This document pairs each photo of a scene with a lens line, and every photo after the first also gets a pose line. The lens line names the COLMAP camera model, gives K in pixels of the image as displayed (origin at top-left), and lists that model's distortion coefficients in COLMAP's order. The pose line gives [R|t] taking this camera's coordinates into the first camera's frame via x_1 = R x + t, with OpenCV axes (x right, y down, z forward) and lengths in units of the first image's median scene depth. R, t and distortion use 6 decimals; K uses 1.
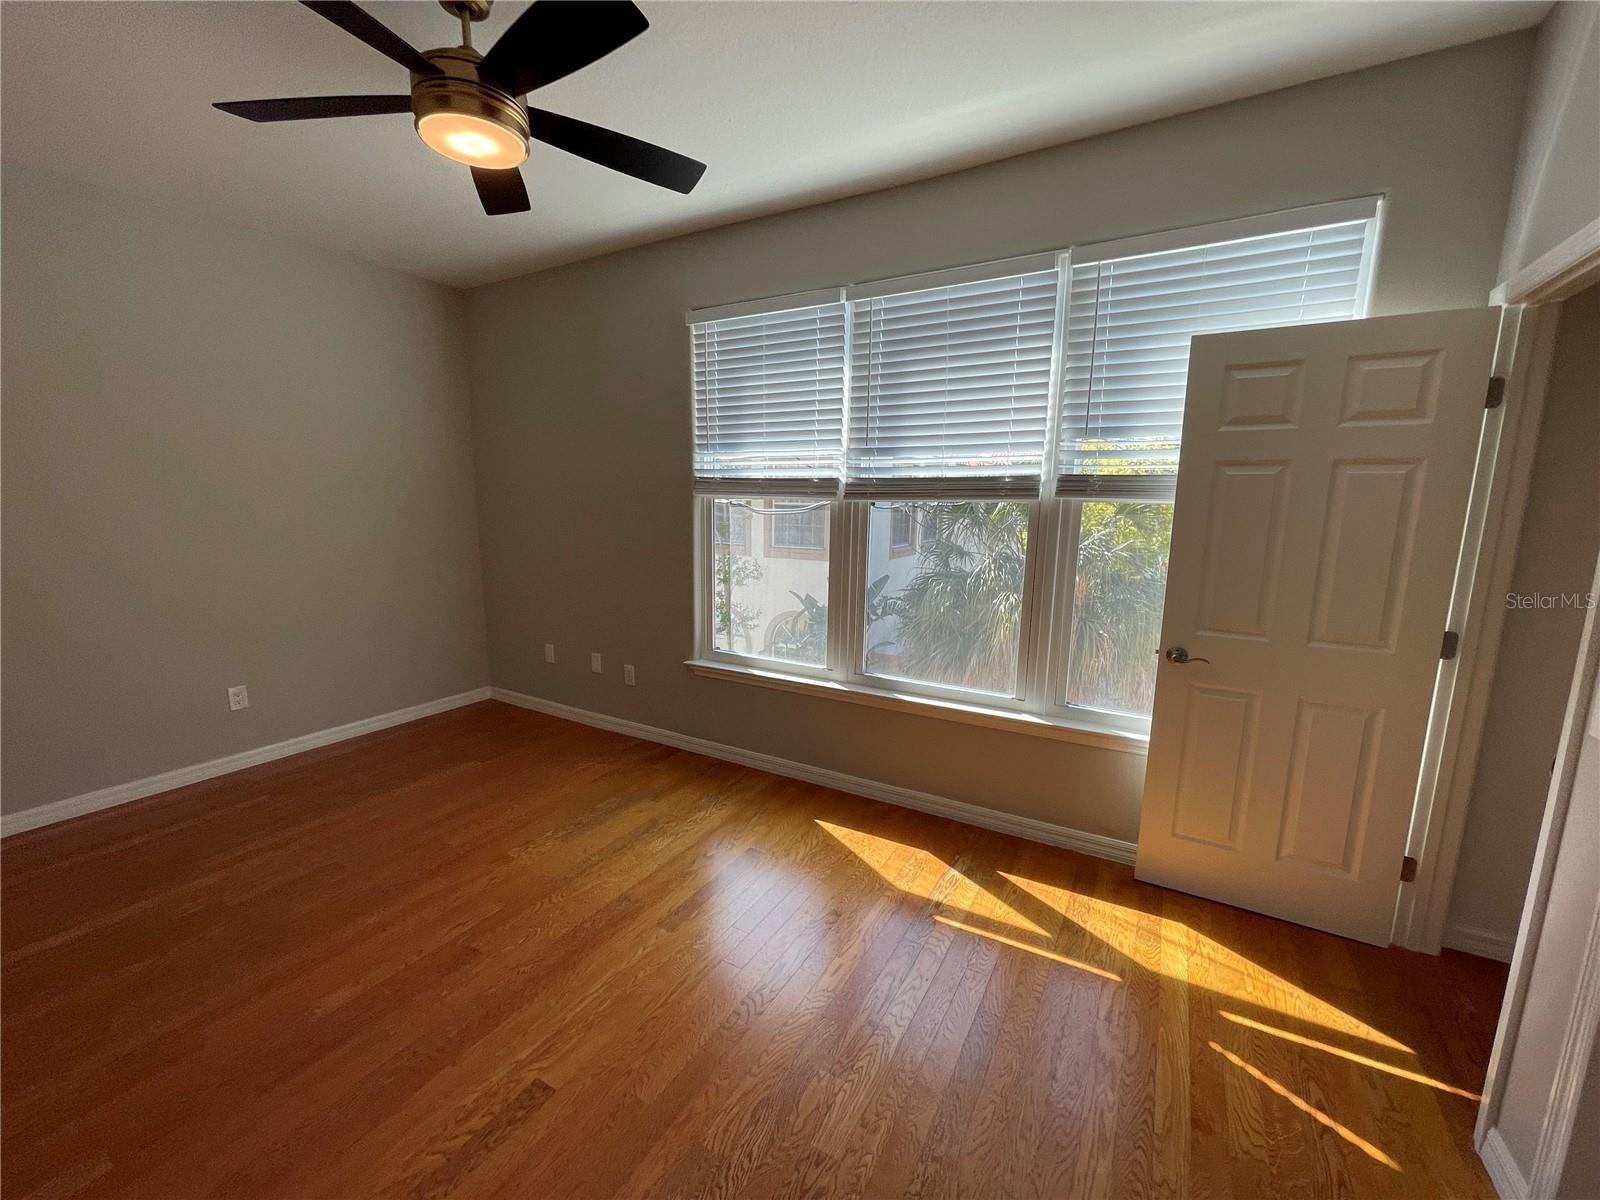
lens RADIAL K [[647.7, 0, 802.3], [0, 647.7, 603.5], [0, 0, 1]] dist [0.000281, 0.000857]
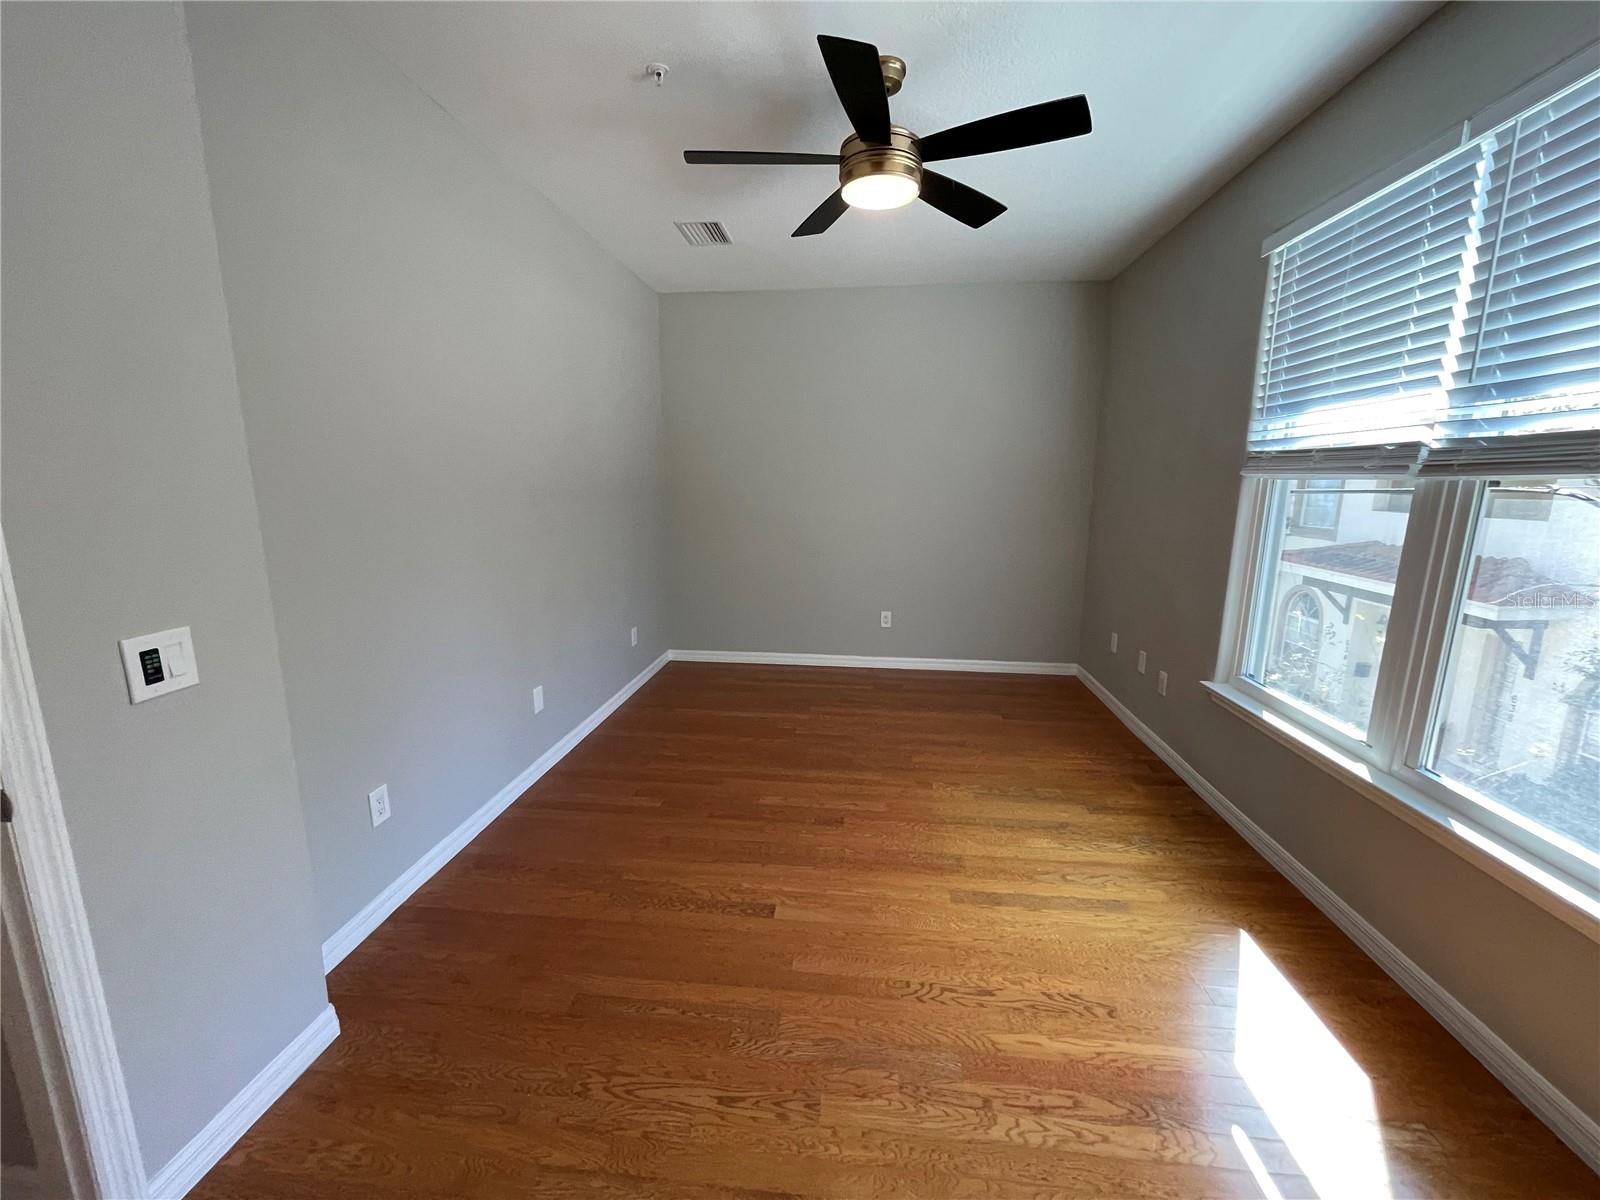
lens RADIAL K [[648.6, 0, 799.2], [0, 648.6, 603.2], [0, 0, 1]] dist [-0.004836, 0.000931]
pose [[0.400909, 0.160313, -0.901982, 0.398125], [-0.149625, 0.982808, 0.108174, -0.021591], [0.903817, 0.091591, 0.418003, 0.228643]]
